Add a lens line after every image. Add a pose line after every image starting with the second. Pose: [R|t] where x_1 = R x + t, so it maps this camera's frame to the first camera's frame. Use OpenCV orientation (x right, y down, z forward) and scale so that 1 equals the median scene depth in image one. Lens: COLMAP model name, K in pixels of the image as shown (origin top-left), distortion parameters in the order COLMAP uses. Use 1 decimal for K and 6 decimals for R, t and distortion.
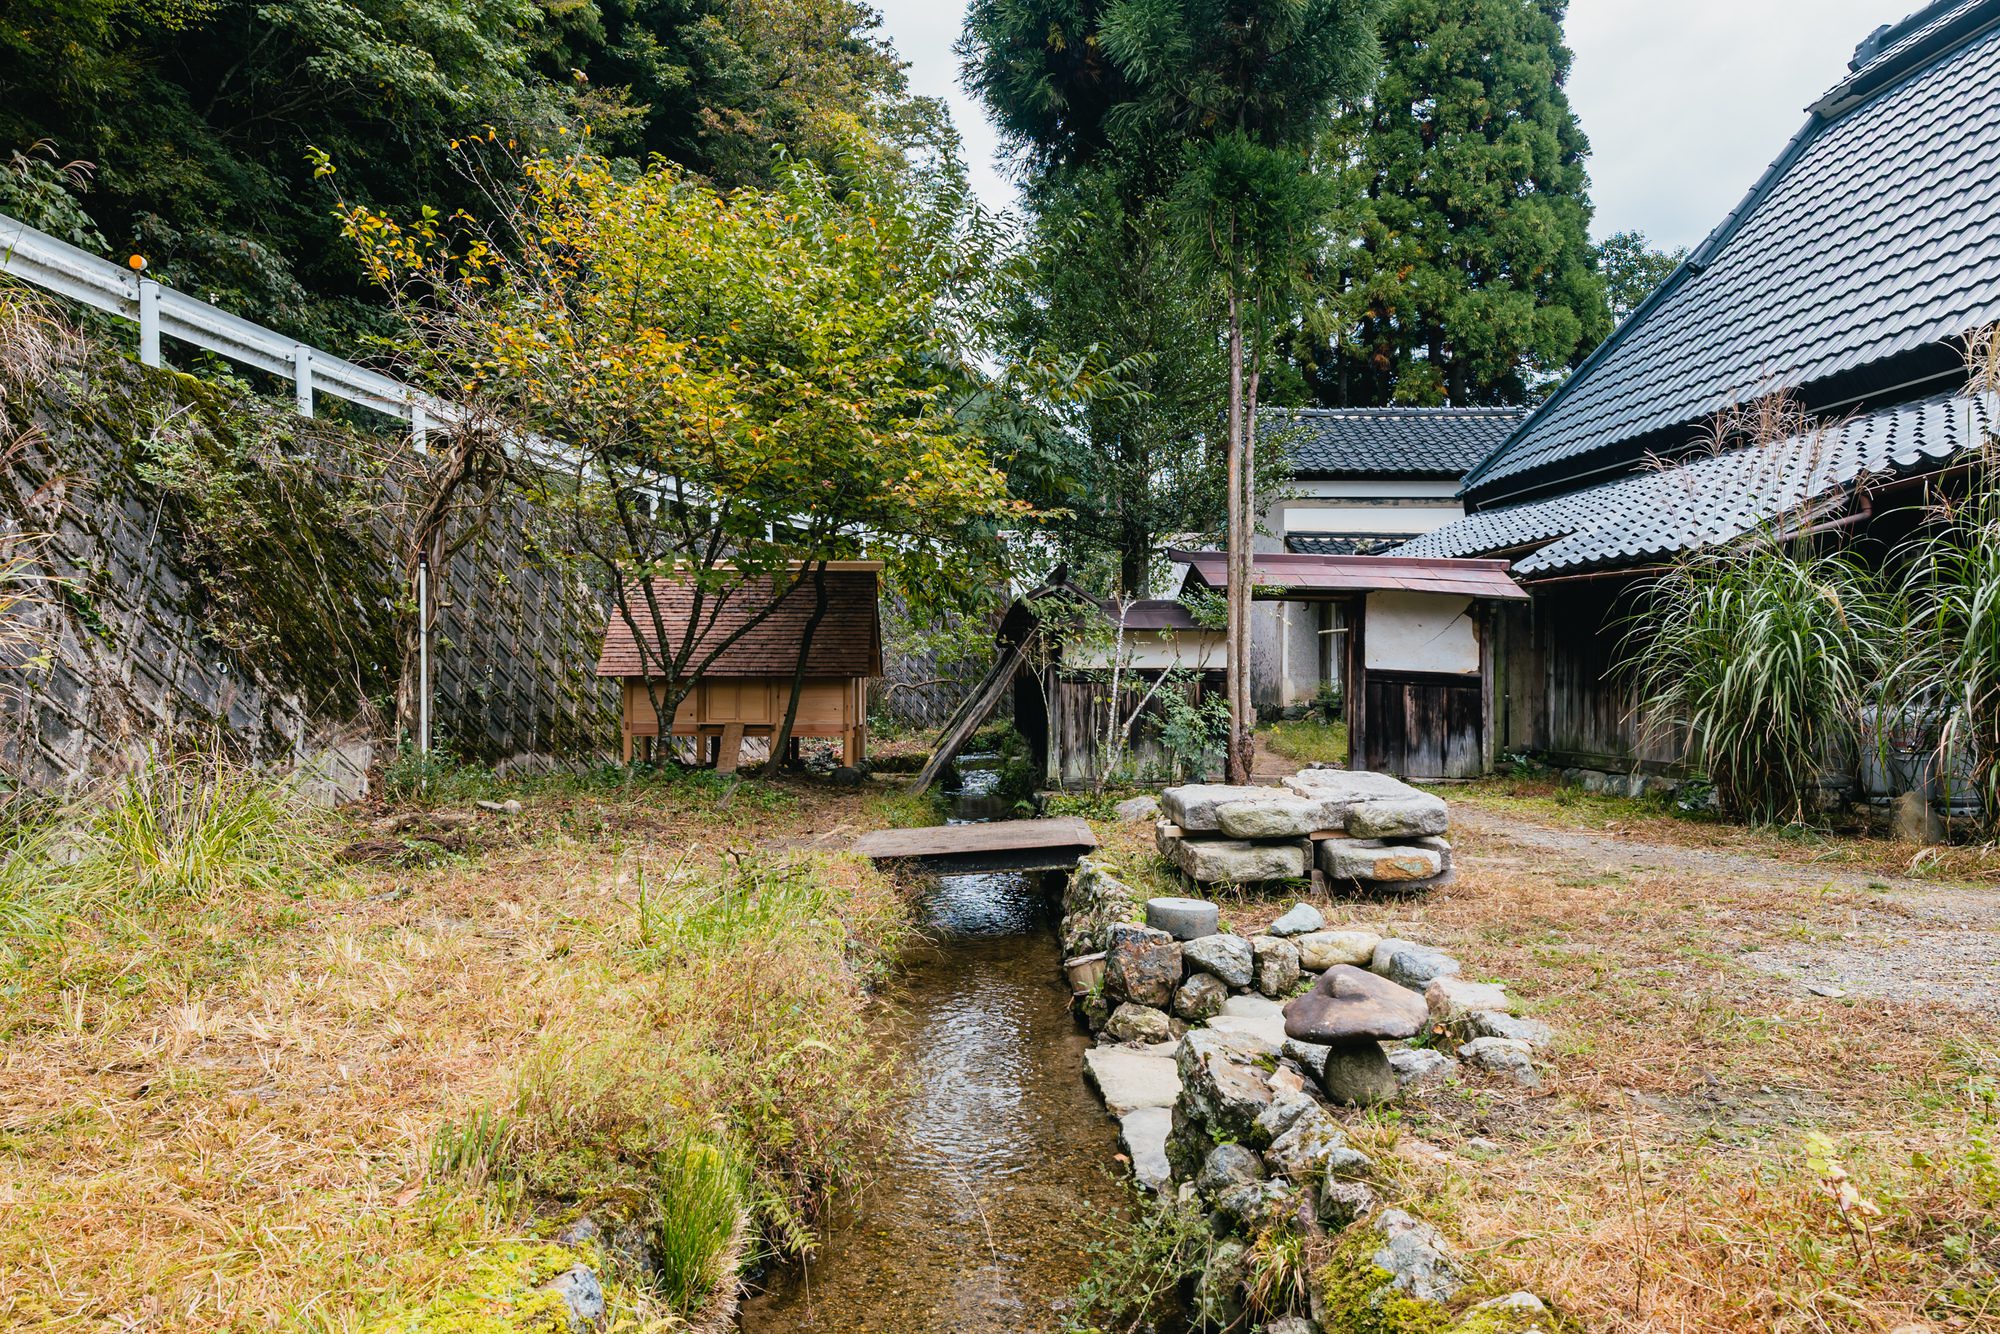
lens RADIAL K [[1340.3, 0, 978.2], [0, 1340.3, 709.9], [0, 0, 1]] dist [-0.001095, 0.000642]
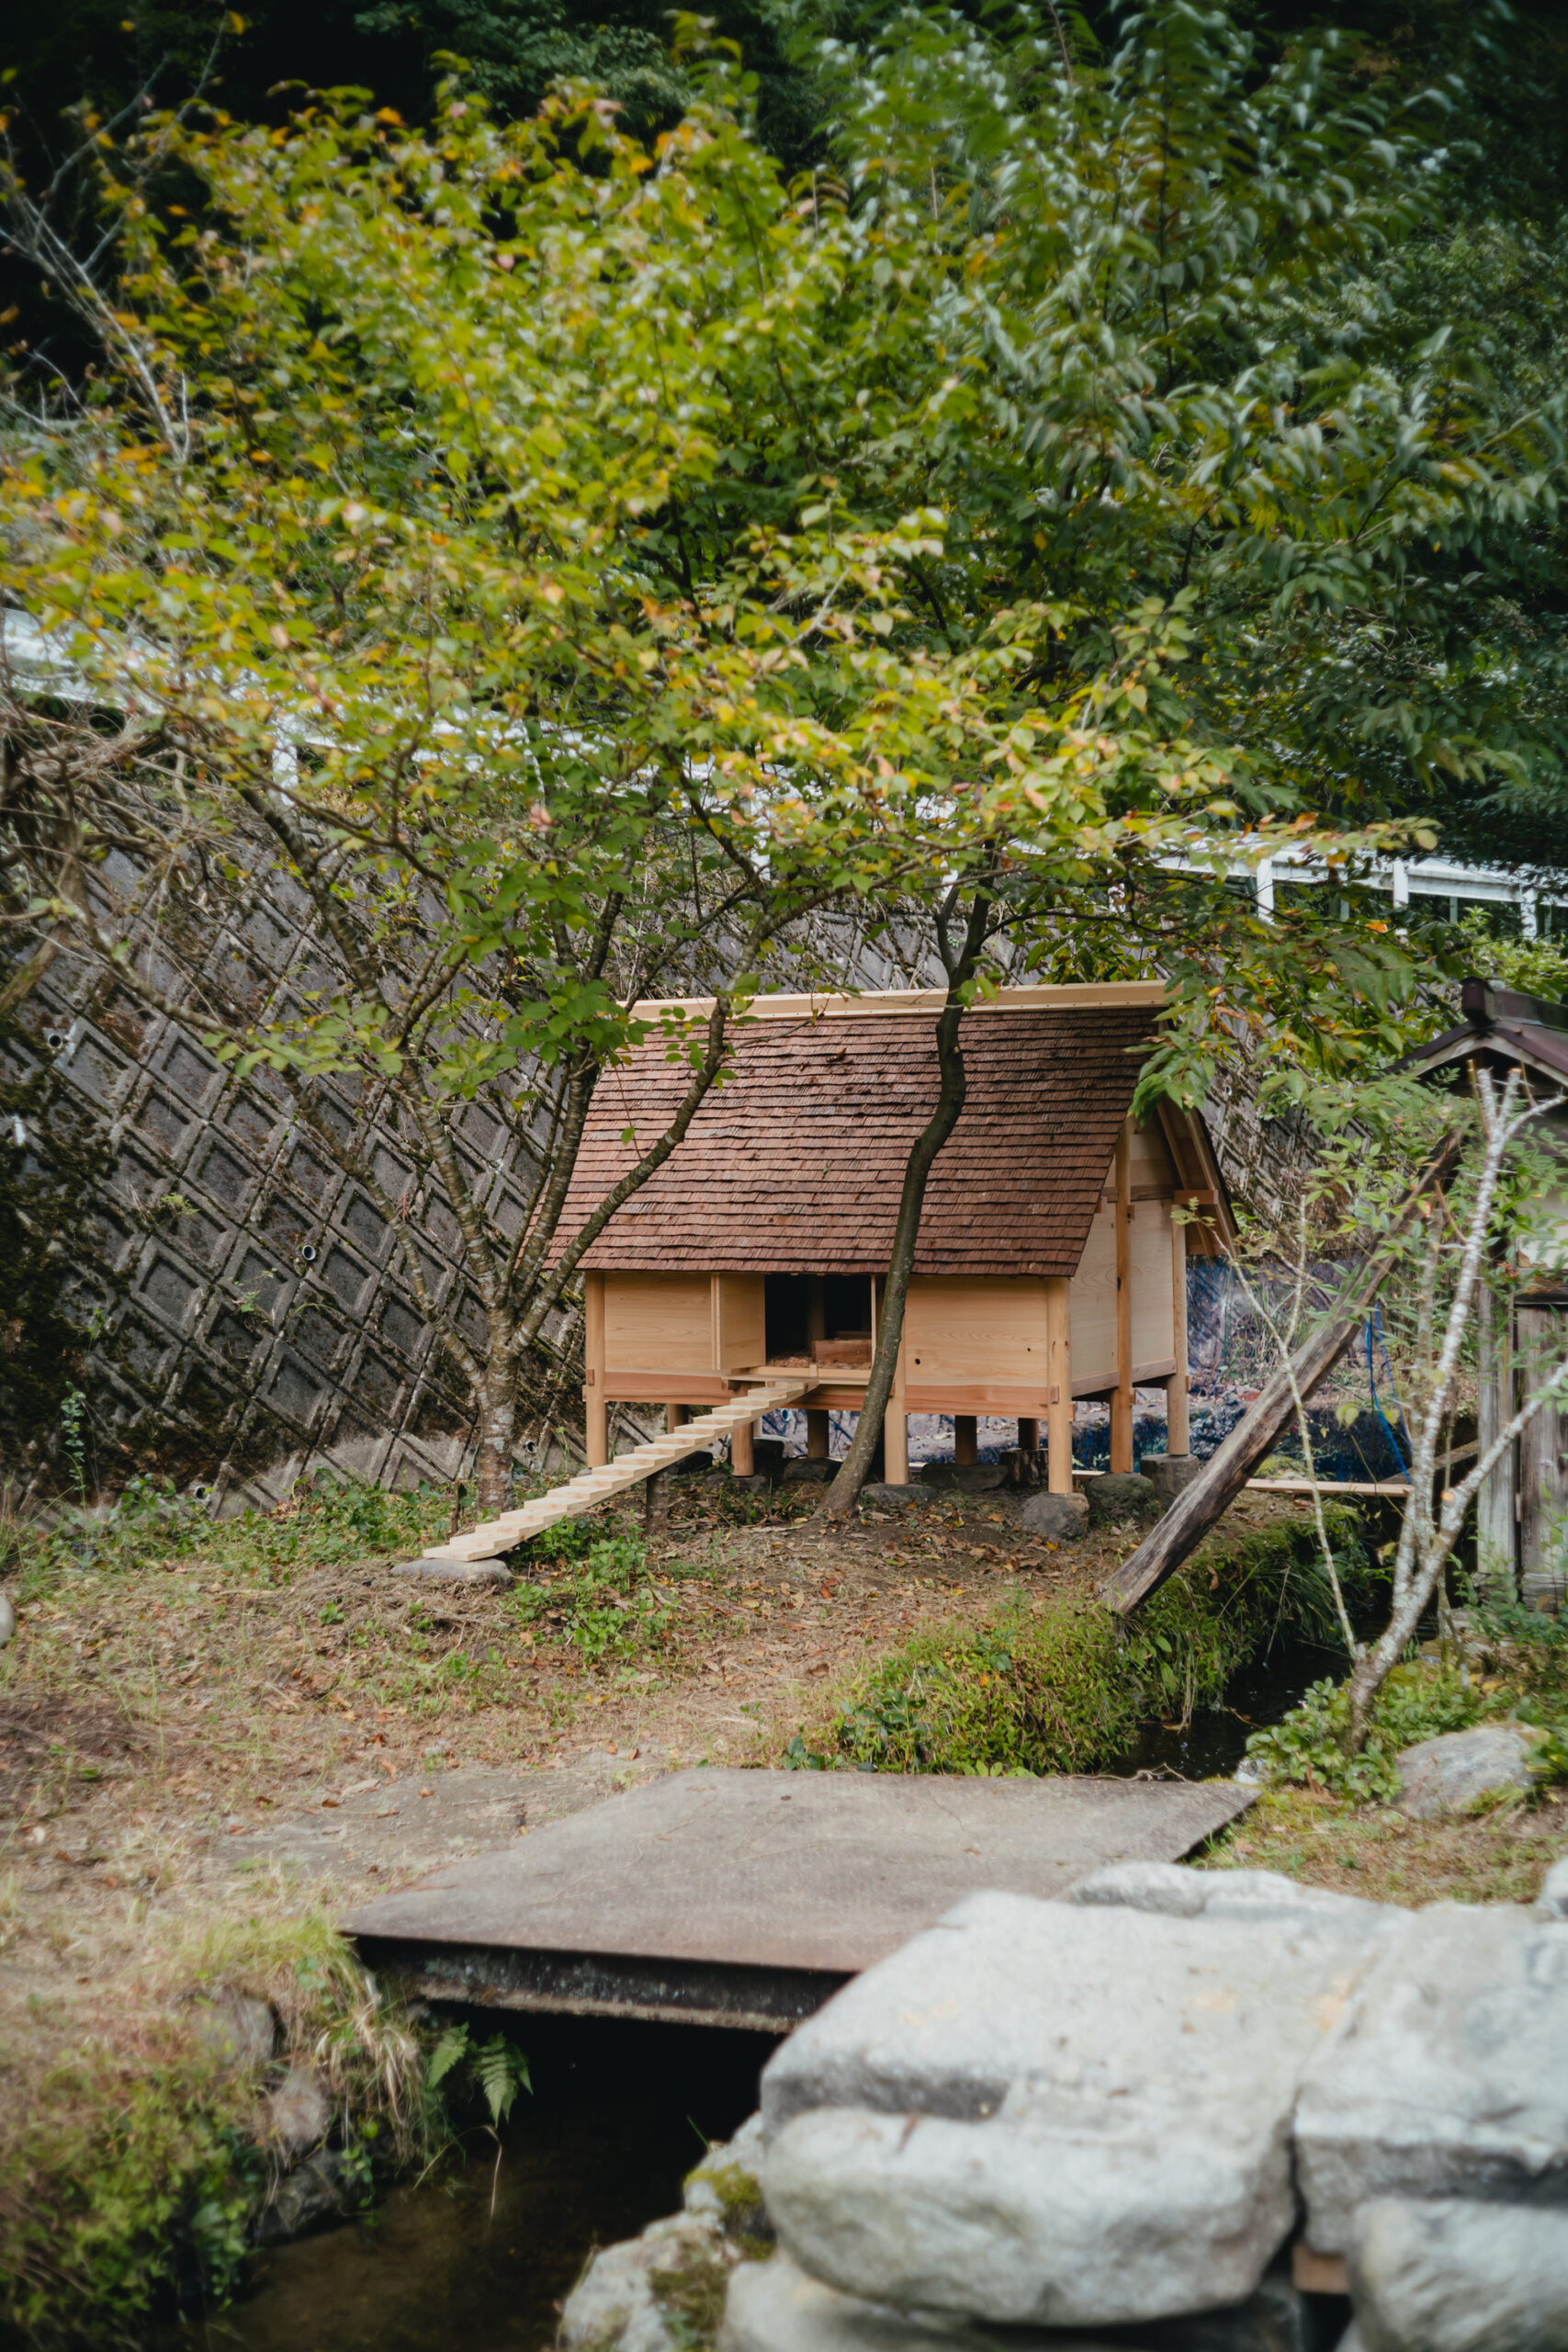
lens RADIAL K [[2510.8, 0, 784.0], [0, 2510.8, 1176.0], [0, 0, 1]] dist [0.031635, 0.002614]
pose [[0.891737, -0.009681, -0.452451, 0.215615], [0.000533, 0.999793, -0.020341, -0.047597], [0.452554, 0.017897, 0.891557, 0.355954]]
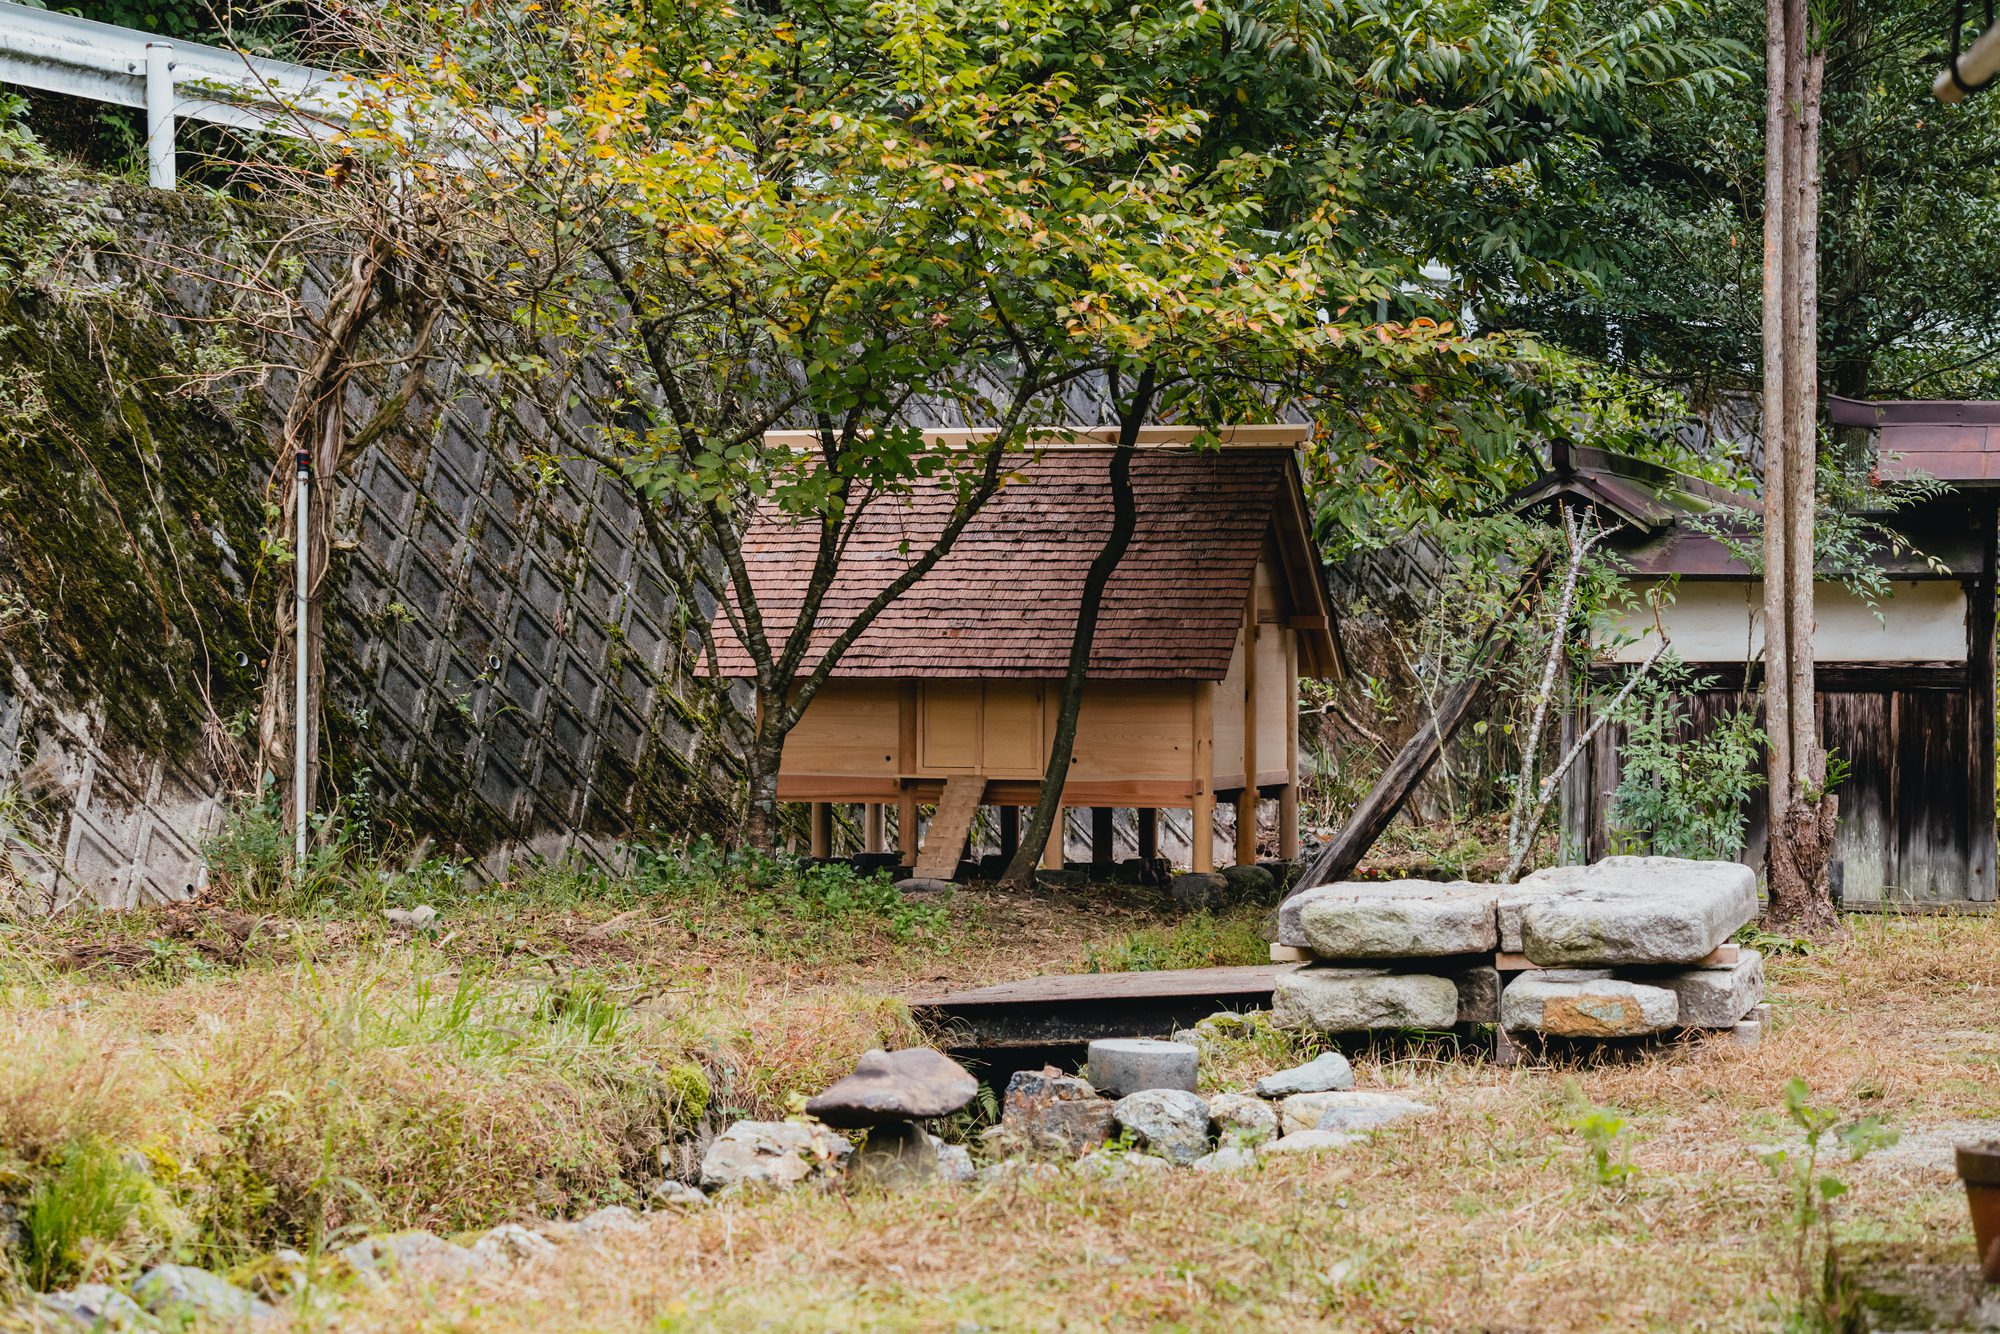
lens RADIAL K [[4027.0, 0, 1008.0], [0, 4027.0, 732.3], [0, 0, 1]] dist [0.006690, -0.080767]
pose [[0.945258, 0.005602, -0.326275, 0.366864], [-0.008439, 0.999938, -0.007282, 0.005667], [0.326214, 0.009637, 0.945247, -0.424570]]
